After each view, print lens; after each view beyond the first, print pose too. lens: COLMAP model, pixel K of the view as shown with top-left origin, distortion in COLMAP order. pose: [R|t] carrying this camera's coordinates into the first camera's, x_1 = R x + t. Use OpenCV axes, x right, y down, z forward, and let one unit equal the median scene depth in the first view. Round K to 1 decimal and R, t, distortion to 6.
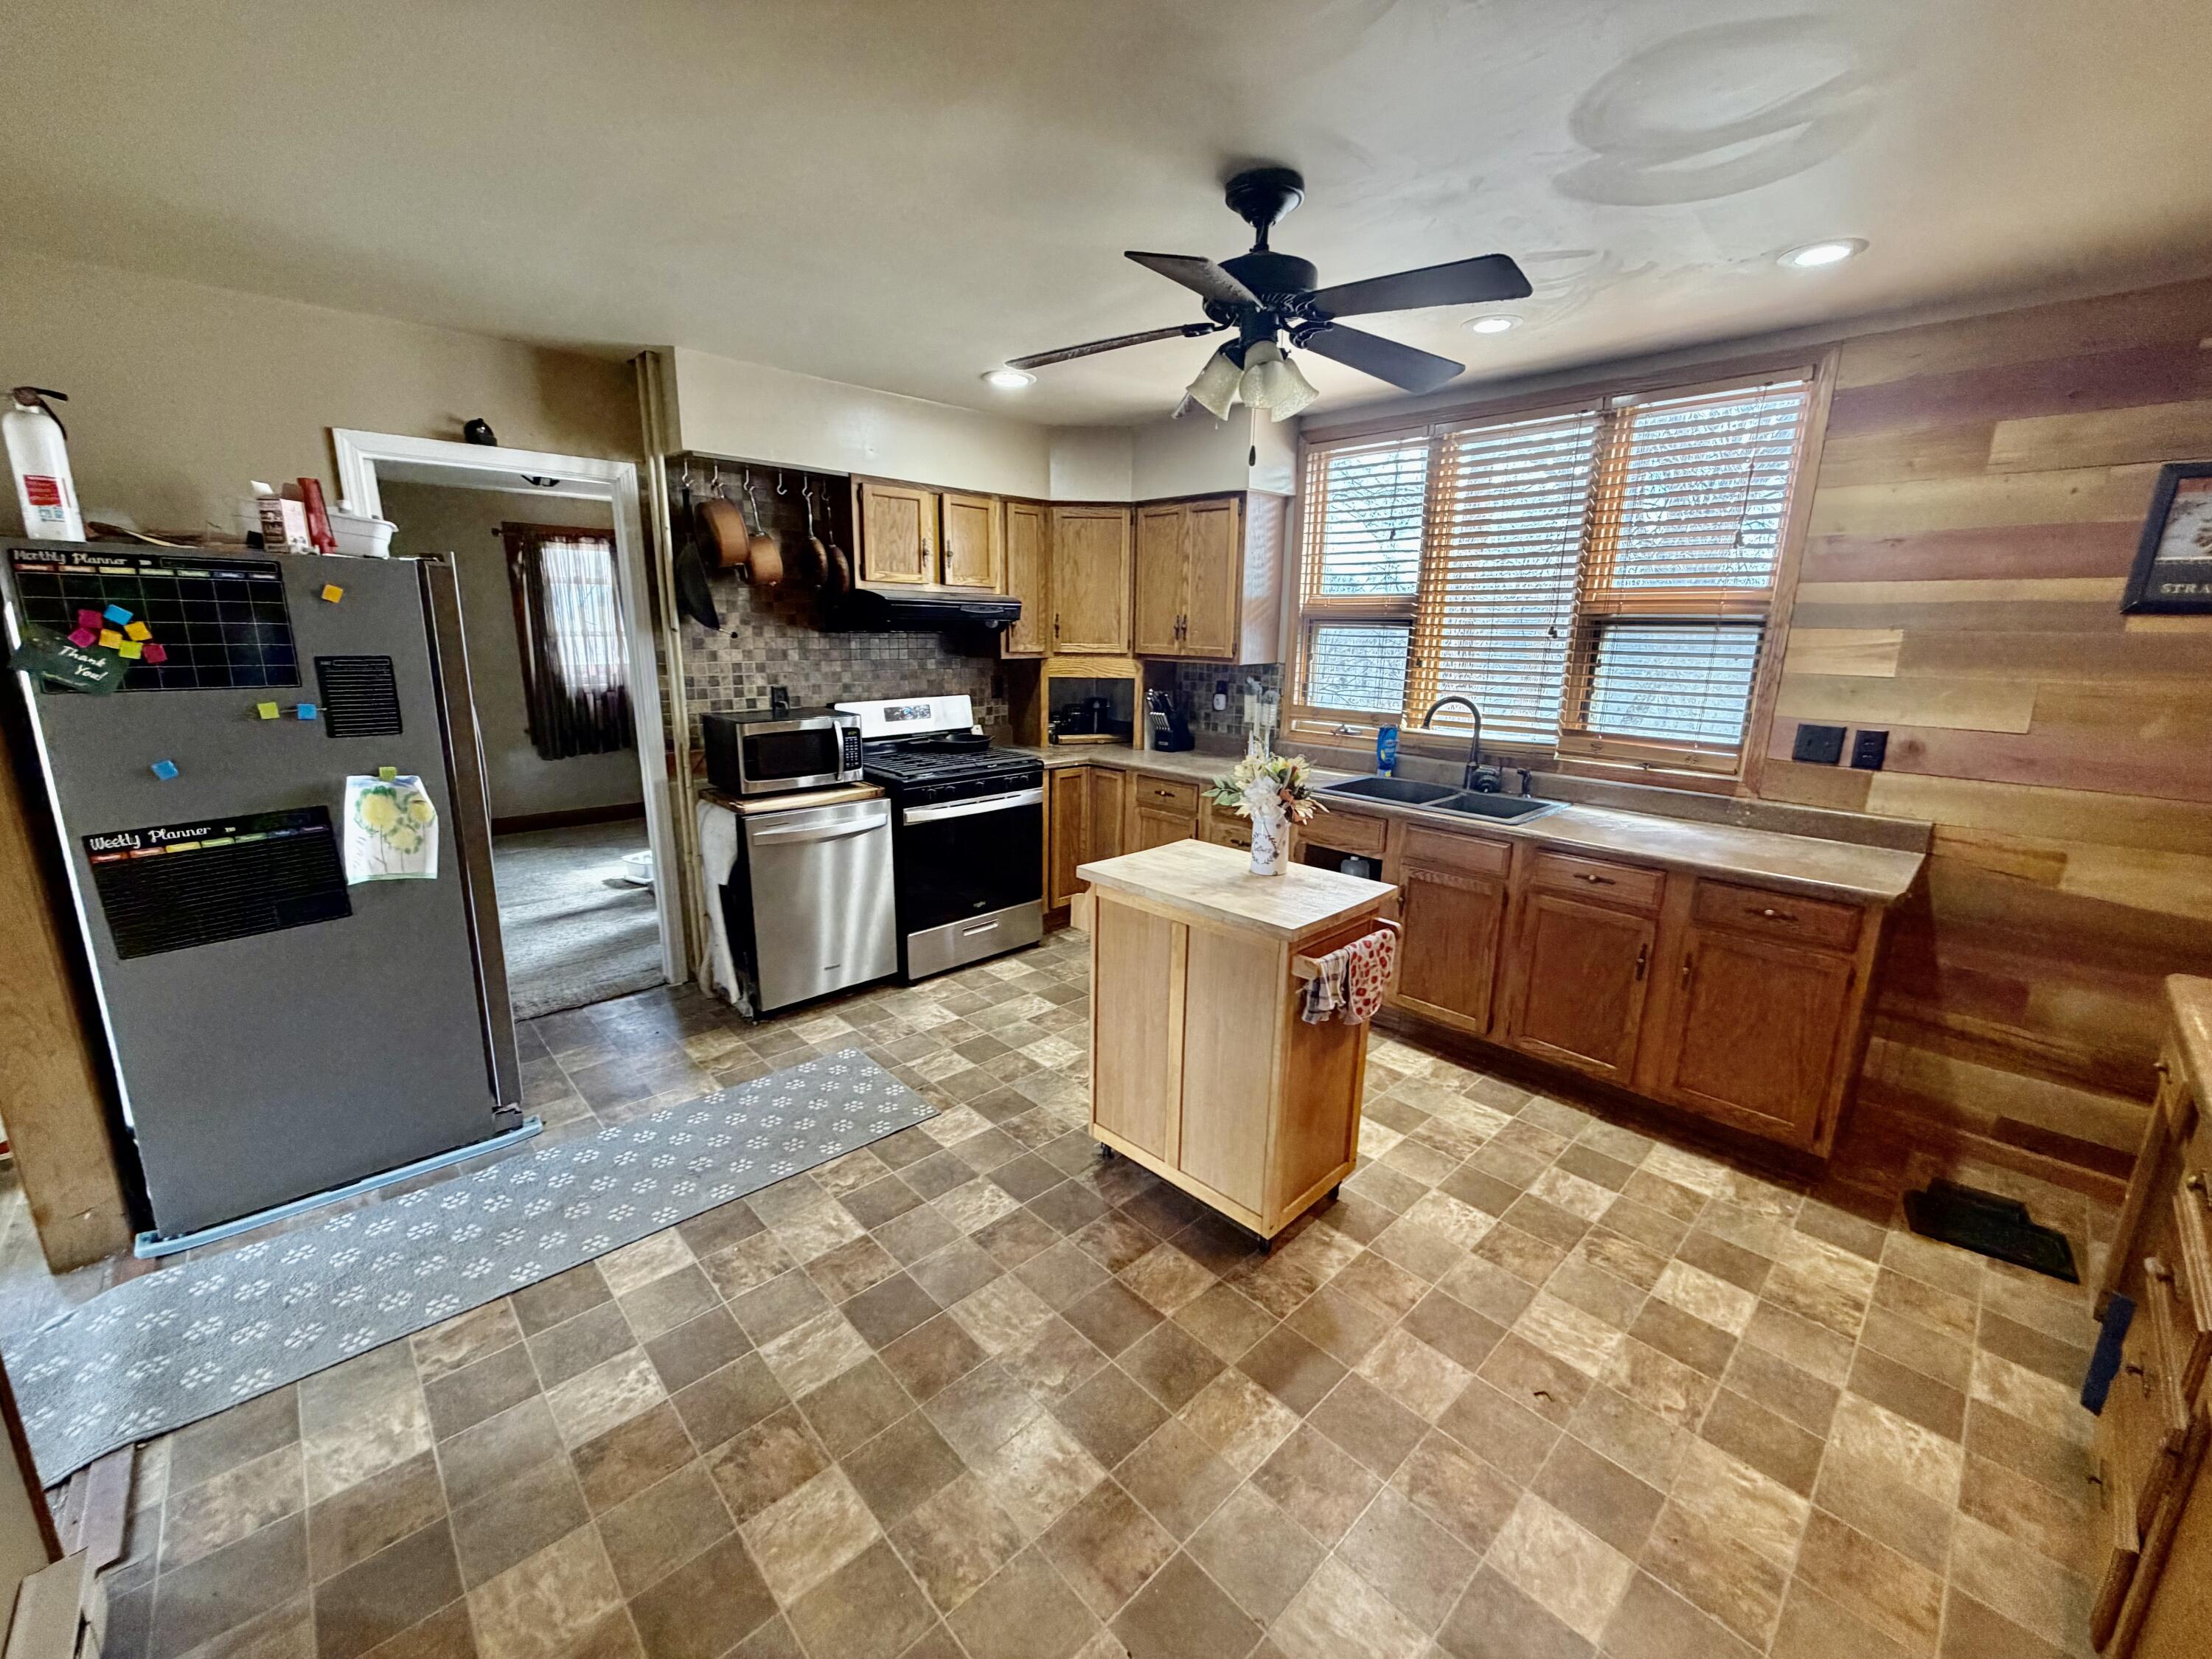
lens RADIAL K [[881.0, 0, 1100.6], [0, 881.0, 828.3], [0, 0, 1]] dist [0.001107, 0.000361]
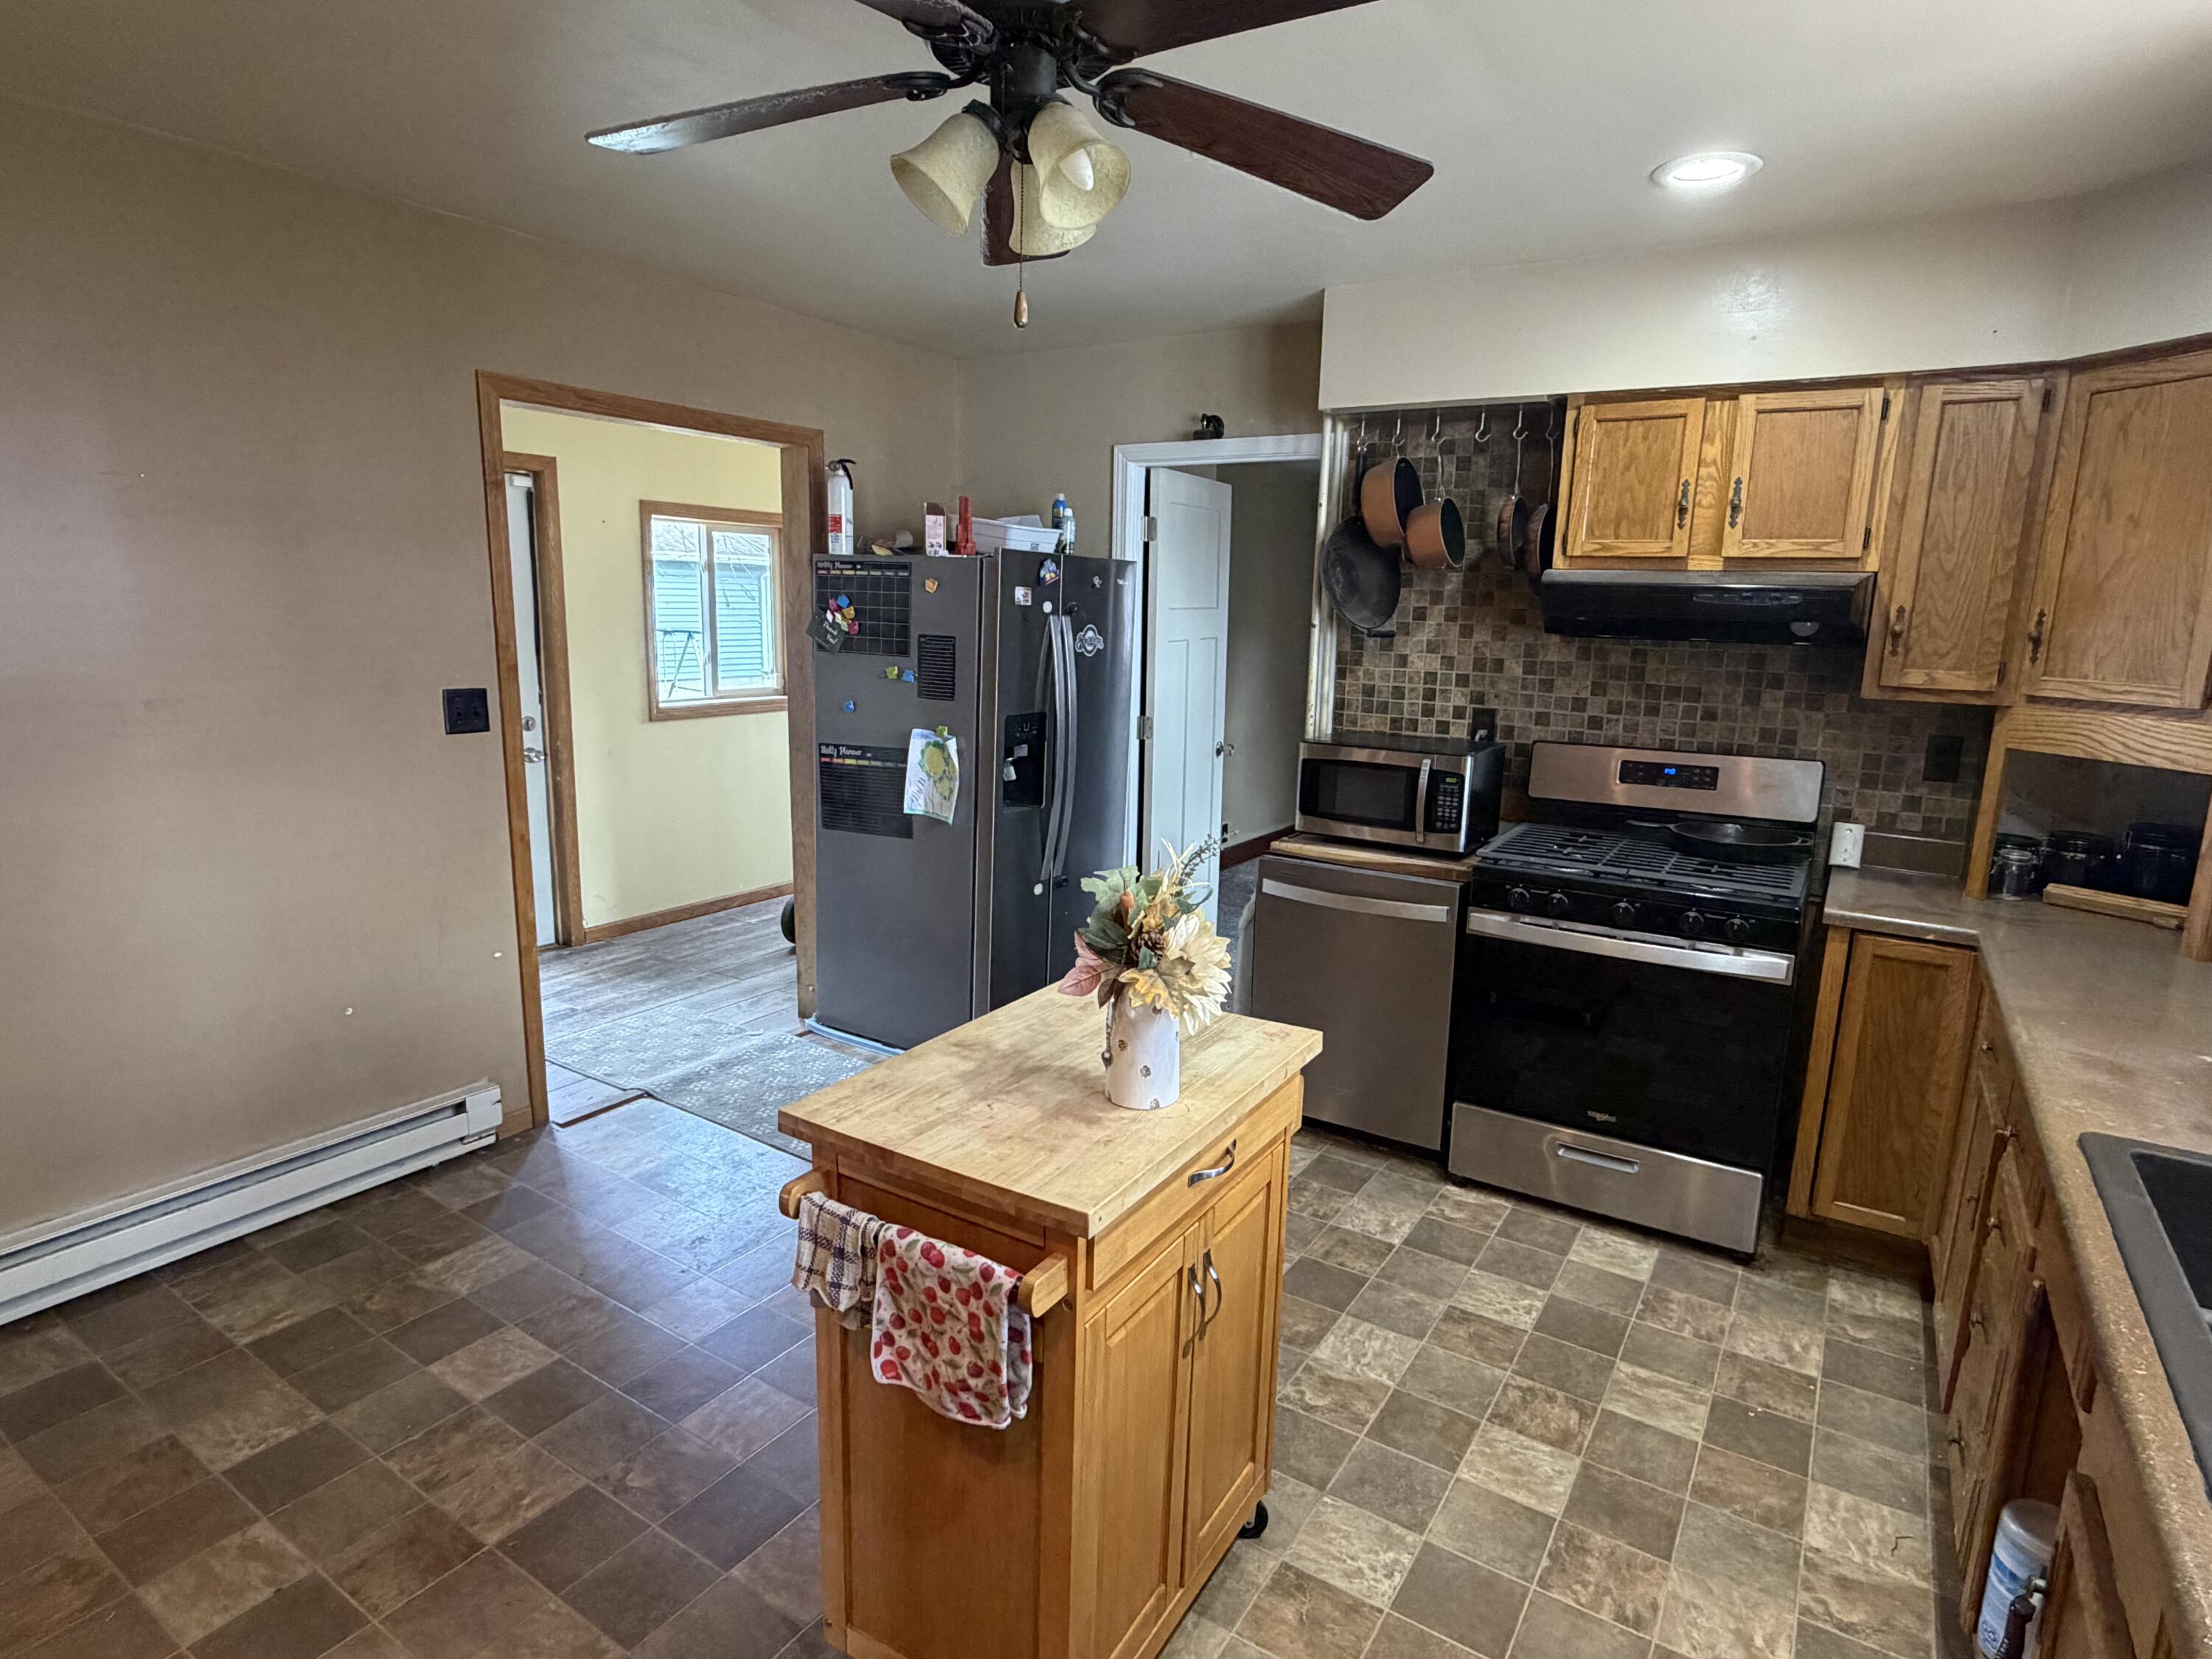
lens RADIAL K [[1195.2, 0, 1100.3], [0, 1195.2, 825.5], [0, 0, 1]] dist [-0.000198, 0.001061]
pose [[0.236452, 0.173140, -0.956093, 0.532946], [-0.240752, 0.963751, 0.114987, -0.113912], [0.941344, 0.202992, 0.269564, 0.500111]]
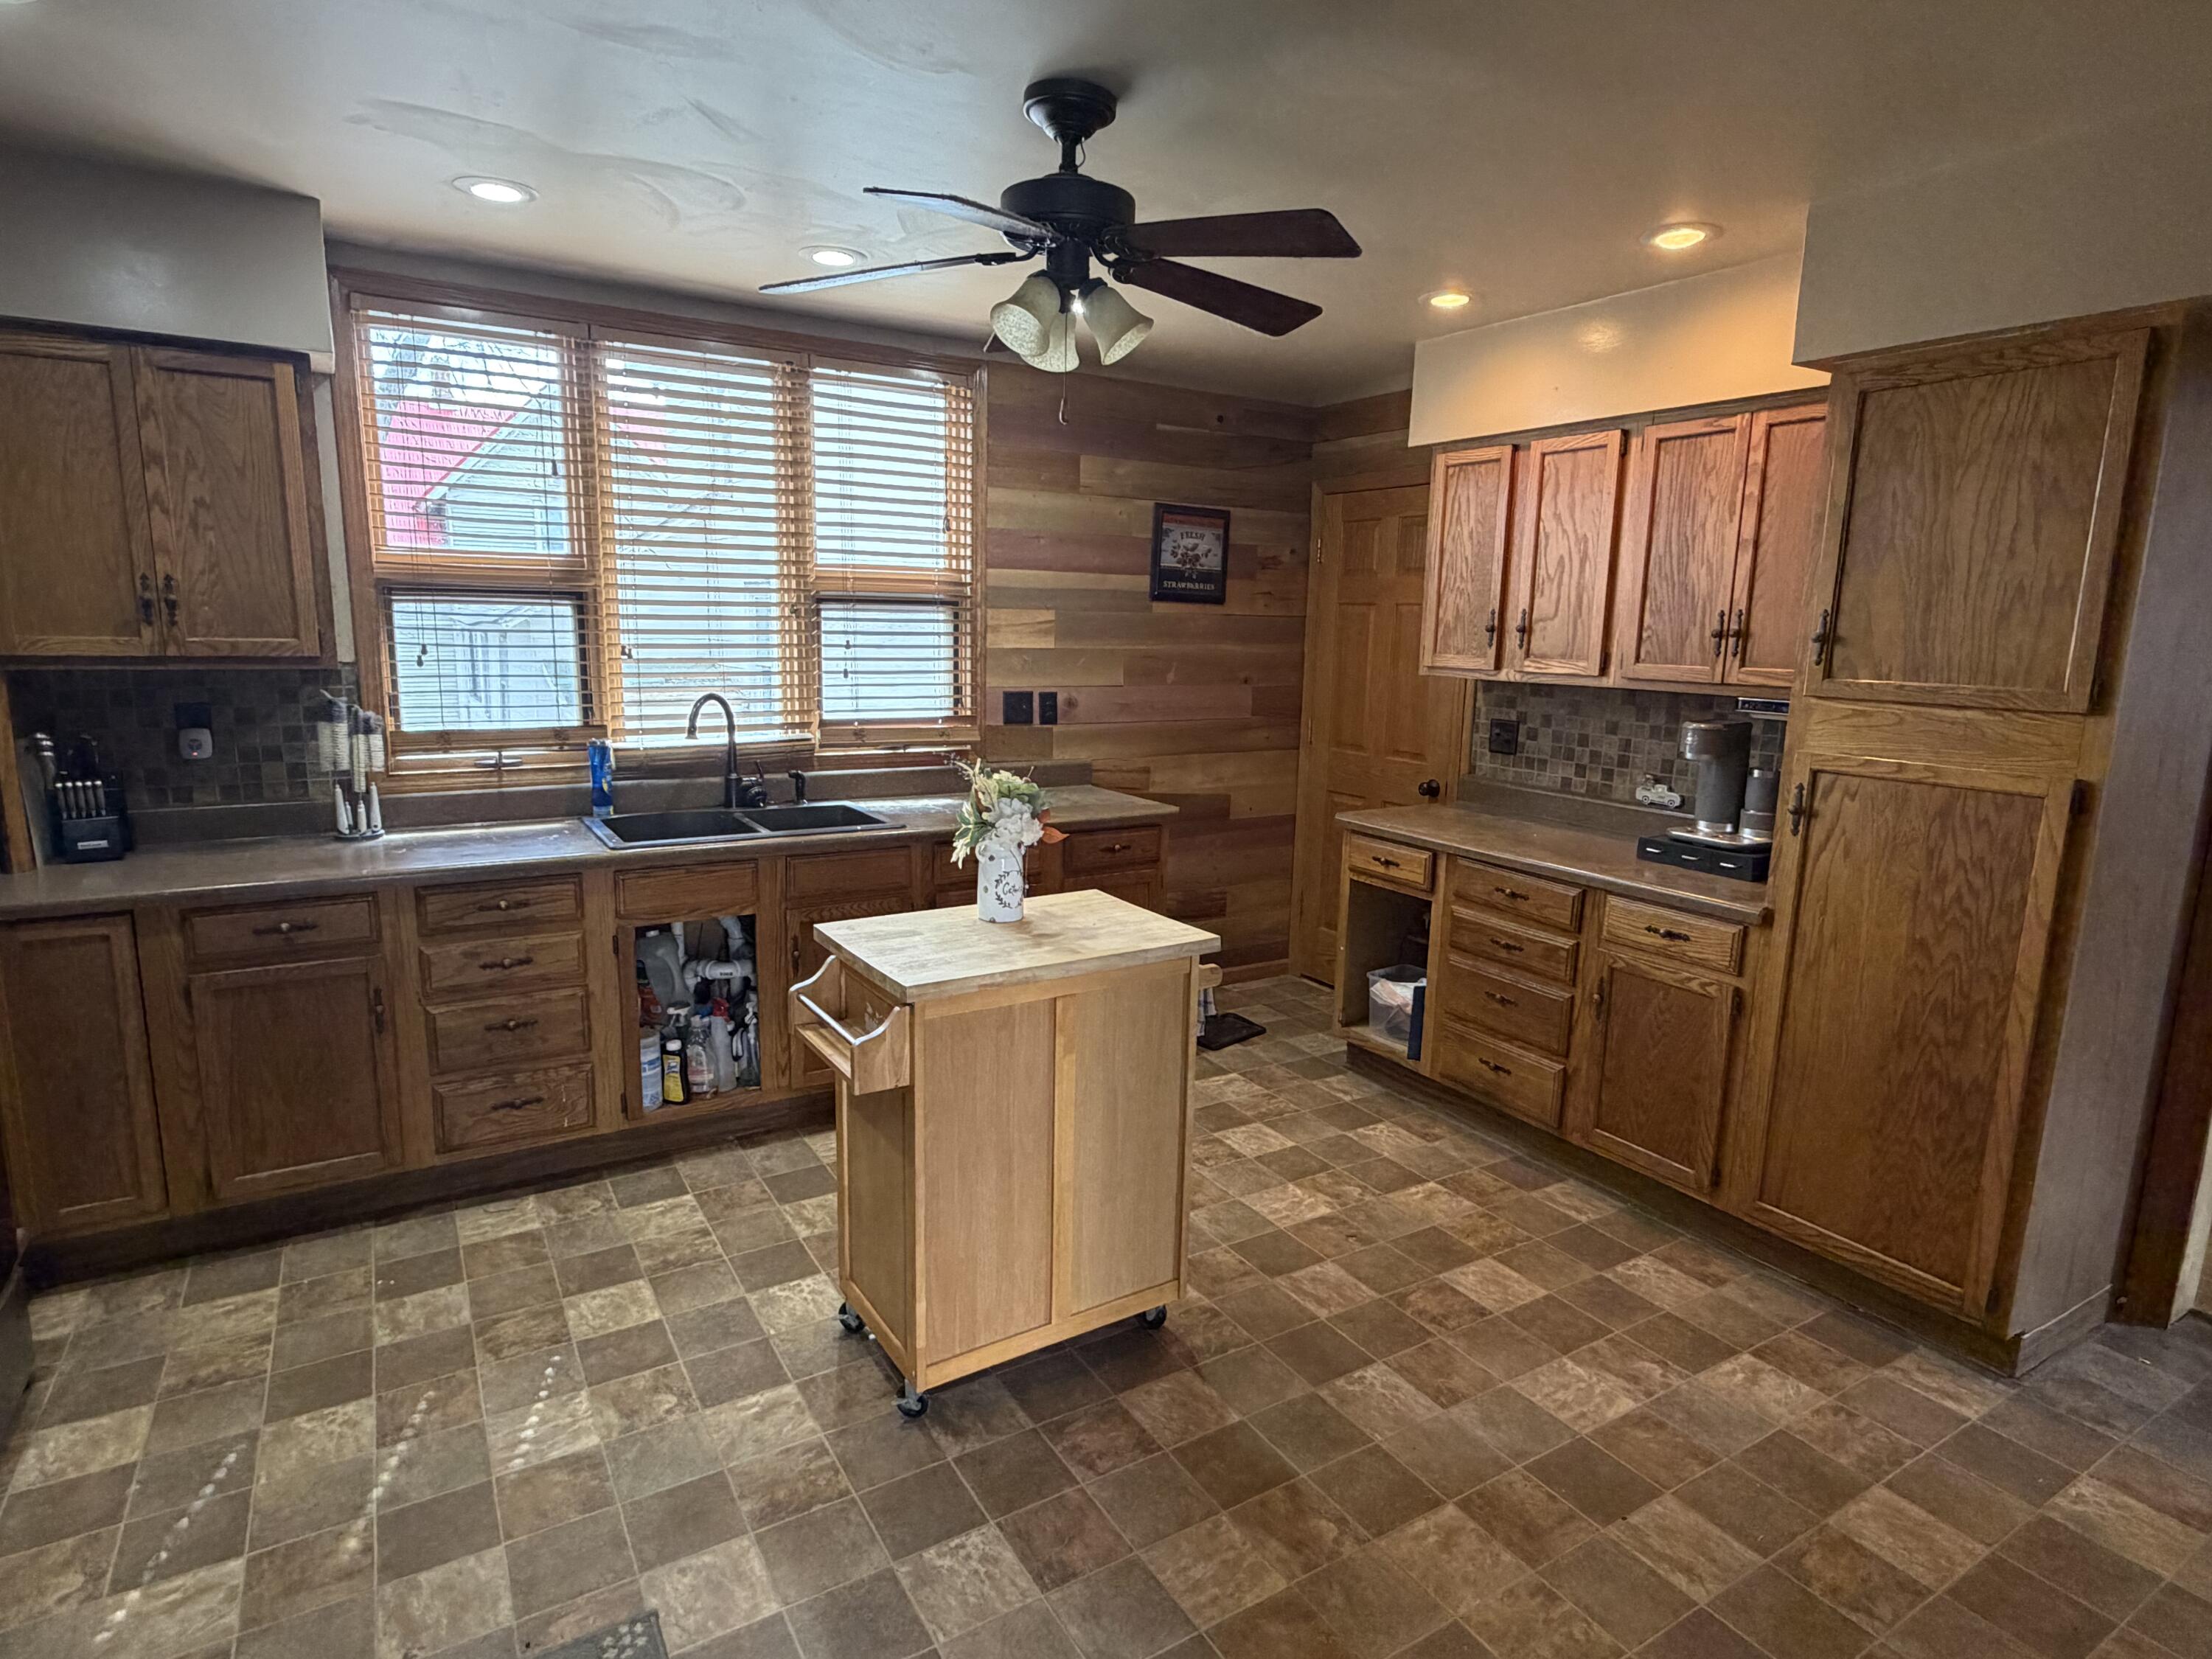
lens RADIAL K [[1195.2, 0, 1106.3], [0, 1195.2, 829.9], [0, 0, 1]] dist [-0.000198, 0.001061]
pose [[0.206859, -0.181647, 0.961360, -0.533216], [0.203995, 0.969025, 0.139201, -0.103922], [-0.956868, 0.167318, 0.237506, 0.419223]]
